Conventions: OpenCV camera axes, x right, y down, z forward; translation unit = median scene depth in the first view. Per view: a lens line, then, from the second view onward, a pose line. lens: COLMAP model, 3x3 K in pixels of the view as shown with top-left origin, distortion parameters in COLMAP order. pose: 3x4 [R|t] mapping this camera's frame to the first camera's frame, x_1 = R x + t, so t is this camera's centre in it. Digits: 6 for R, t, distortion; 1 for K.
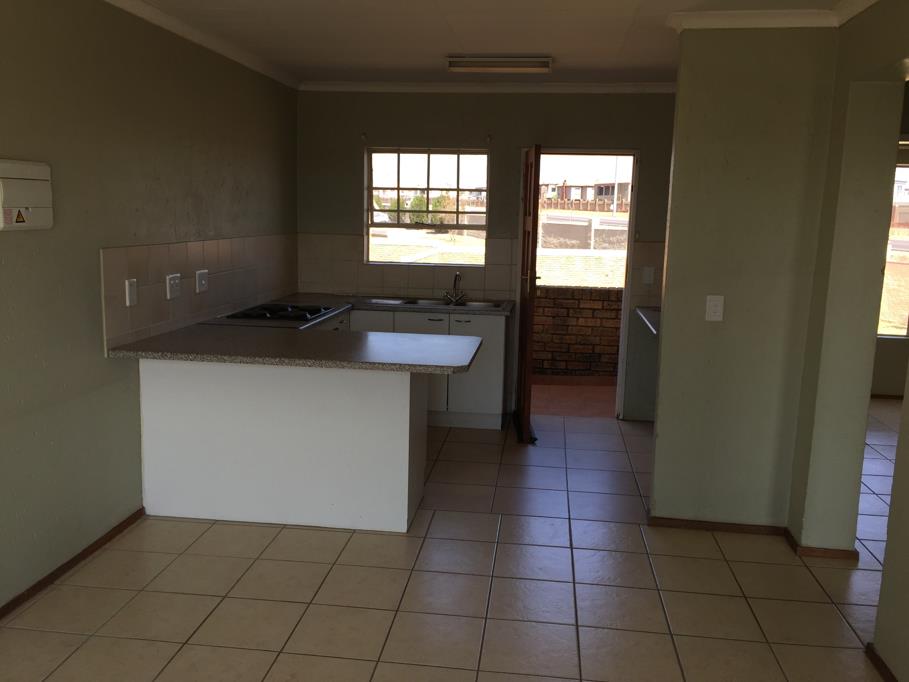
lens RADIAL K [[801.9, 0, 454.1], [0, 801.9, 340.2], [0, 0, 1]] dist [0.069897, -0.008780]
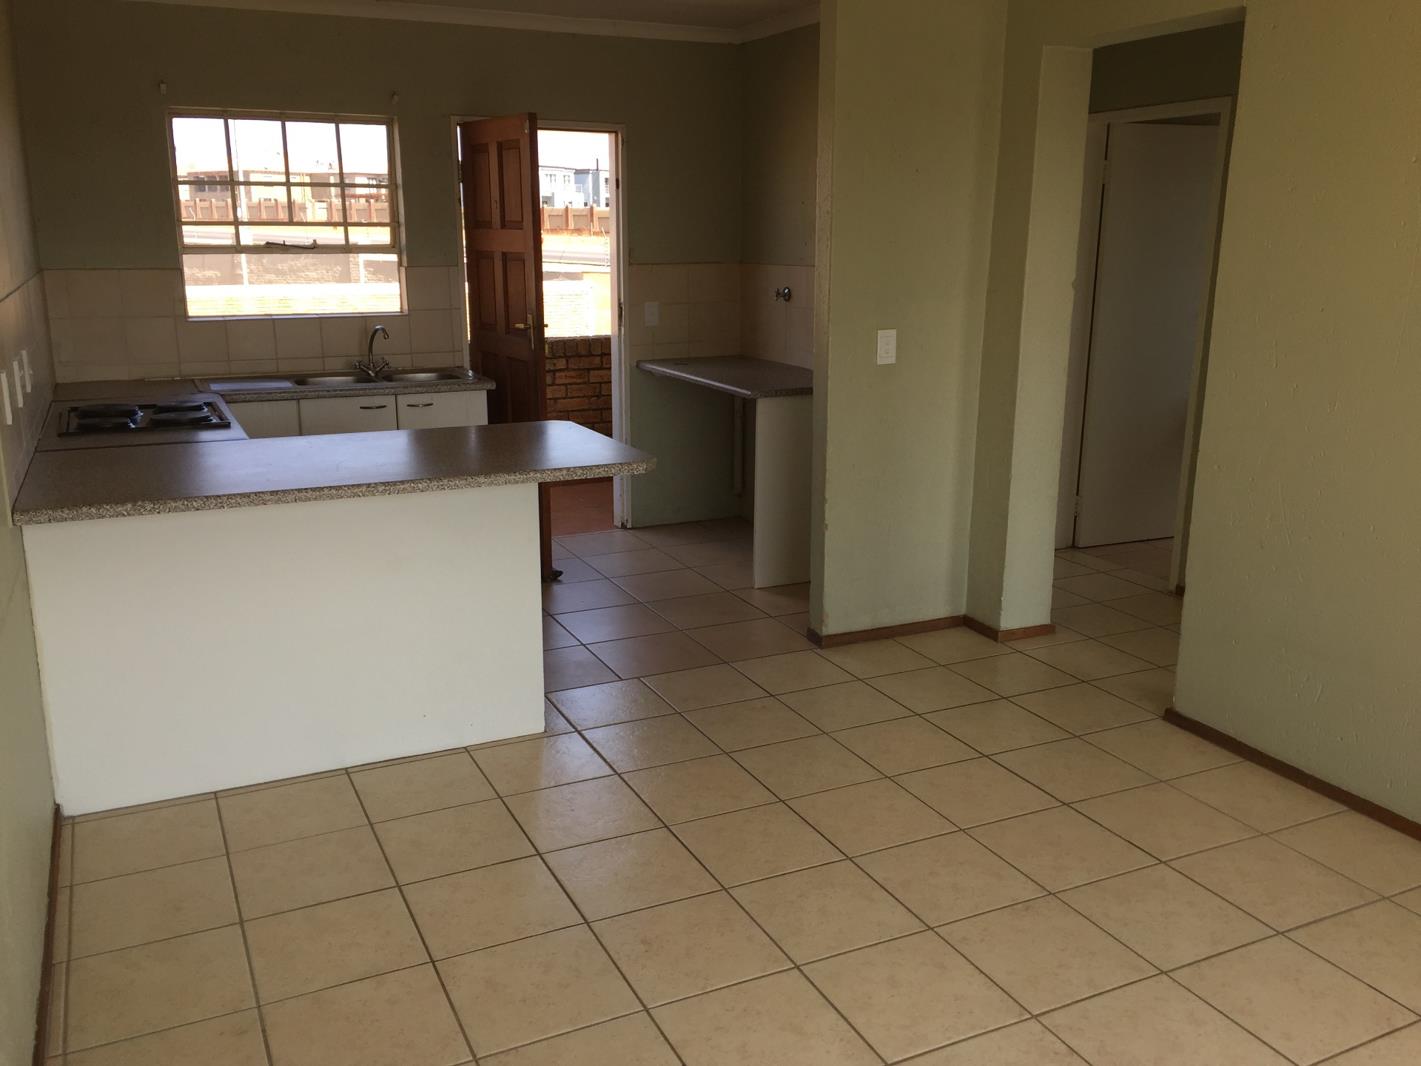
lens RADIAL K [[1253.5, 0, 714.5], [0, 1253.5, 535.0], [0, 0, 1]] dist [0.069897, -0.008780]
pose [[0.839780, -0.150898, 0.521536, -0.320797], [0.105307, 0.987629, 0.116189, -0.013832], [-0.532617, -0.042652, 0.845281, 0.060199]]
